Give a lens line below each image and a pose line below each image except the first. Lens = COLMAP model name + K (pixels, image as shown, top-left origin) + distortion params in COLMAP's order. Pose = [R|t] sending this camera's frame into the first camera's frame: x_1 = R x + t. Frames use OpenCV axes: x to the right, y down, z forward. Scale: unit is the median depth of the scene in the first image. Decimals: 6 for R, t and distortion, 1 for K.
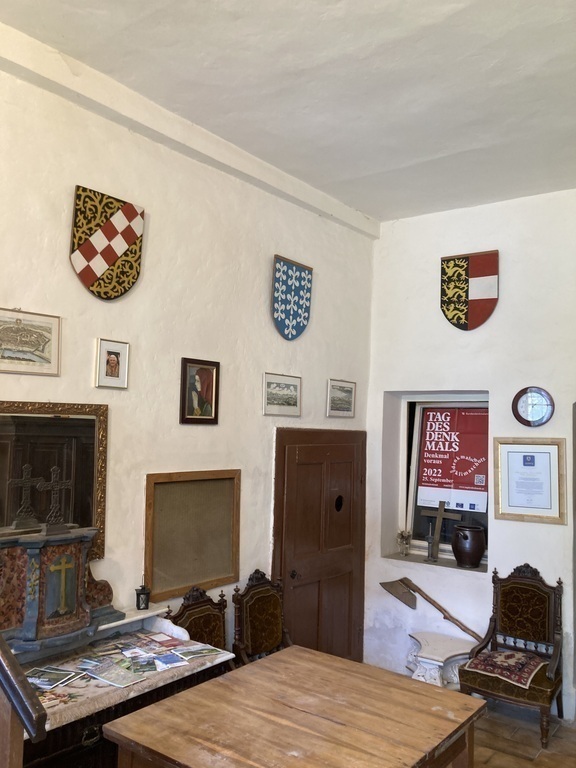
lens RADIAL K [[635.8, 0, 288.0], [0, 635.8, 384.7], [0, 0, 1]] dist [0.019431, -0.007217]
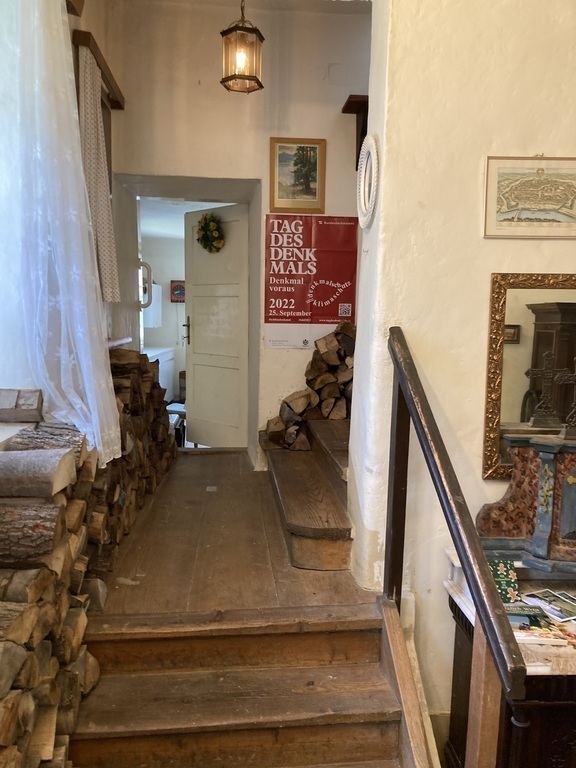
lens RADIAL K [[635.8, 0, 286.2], [0, 635.8, 396.6], [0, 0, 1]] dist [0.019431, -0.007217]
pose [[0.667260, 0.087175, -0.739706, -0.021879], [0.046004, 0.986407, 0.157747, 0.040496], [0.743403, -0.139288, 0.654180, 0.222337]]
